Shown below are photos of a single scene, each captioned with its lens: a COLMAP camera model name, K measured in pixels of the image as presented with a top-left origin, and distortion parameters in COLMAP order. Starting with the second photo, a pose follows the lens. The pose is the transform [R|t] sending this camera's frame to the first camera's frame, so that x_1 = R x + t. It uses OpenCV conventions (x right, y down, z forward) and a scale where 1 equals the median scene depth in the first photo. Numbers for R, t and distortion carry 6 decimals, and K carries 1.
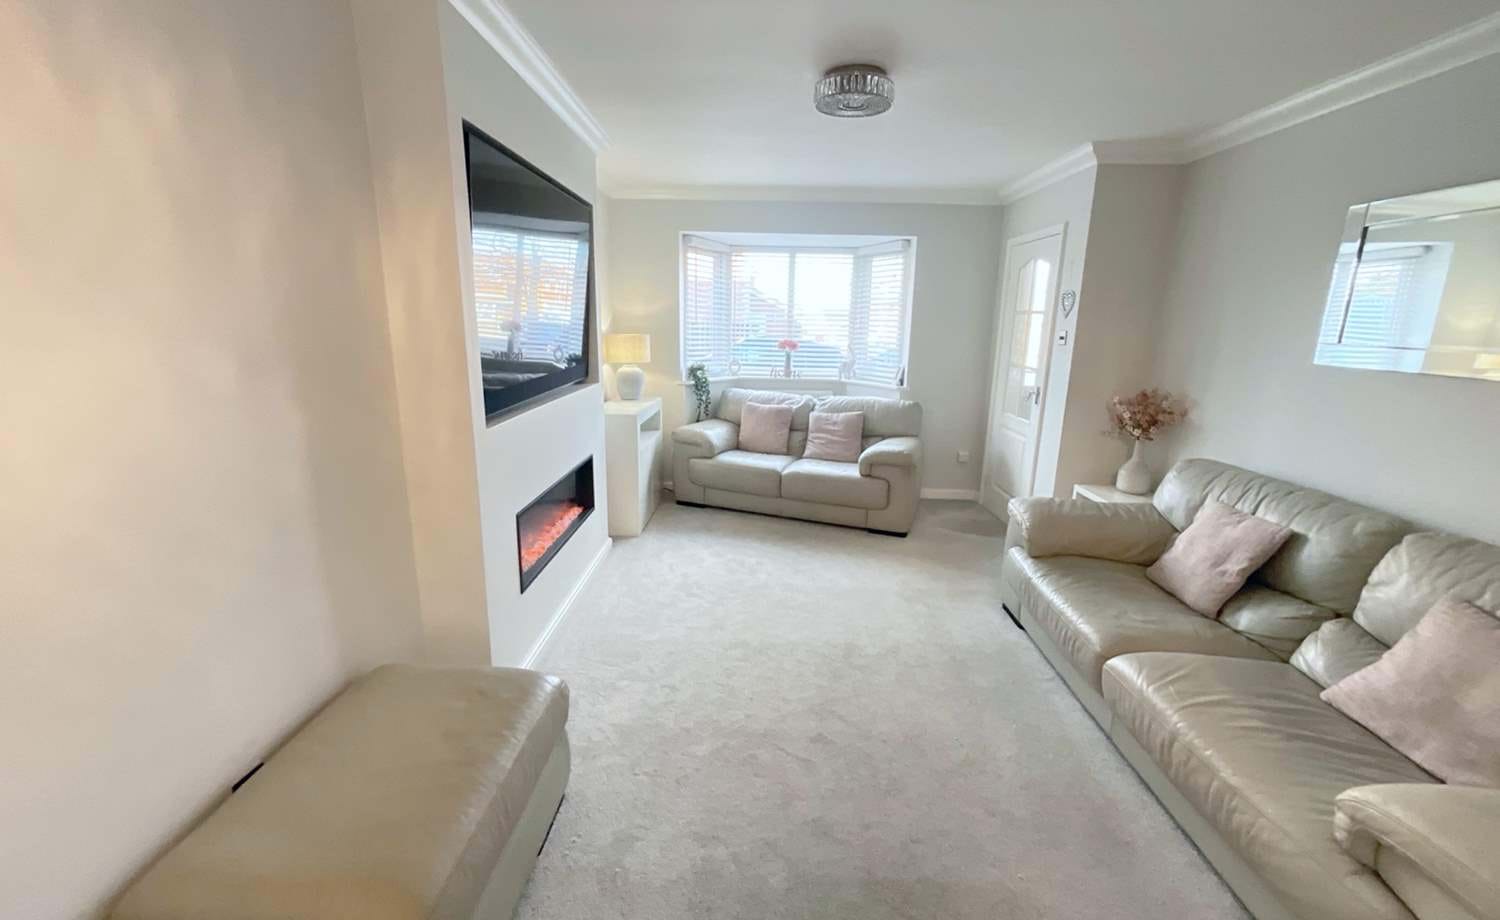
lens RADIAL K [[609.1, 0, 750.0], [0, 609.1, 460.0], [0, 0, 1]] dist [-0.000845, 0.000471]
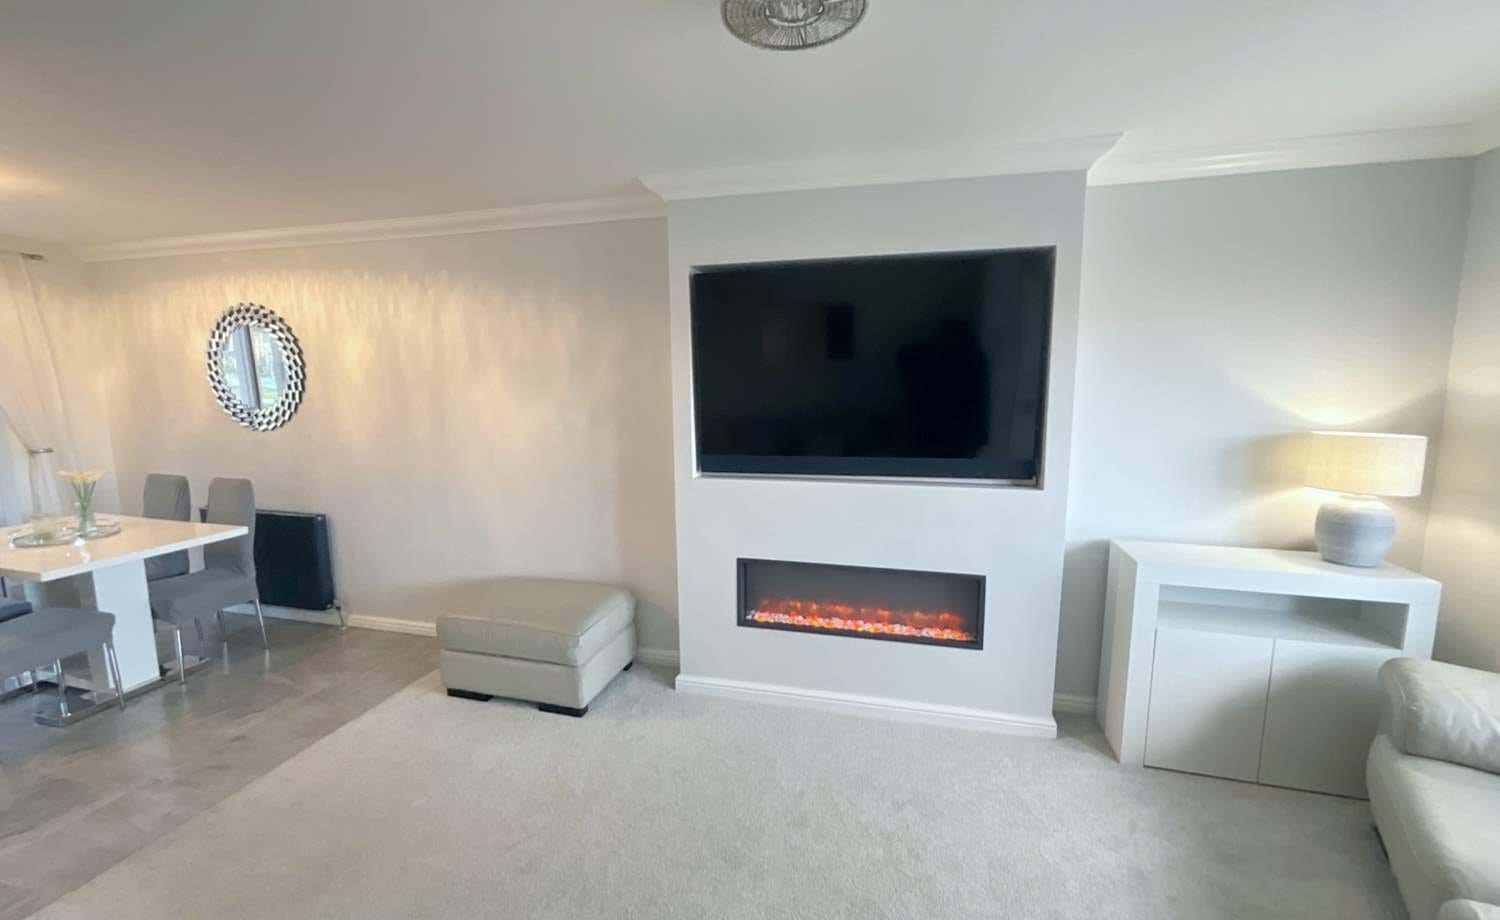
lens RADIAL K [[609.1, 0, 750.0], [0, 609.1, 460.0], [0, 0, 1]] dist [-0.000845, 0.000471]
pose [[-0.239797, 0.116075, -0.963859, 0.827336], [-0.216300, 0.961483, 0.169602, -0.340584], [0.946421, 0.249153, -0.205454, 1.338156]]
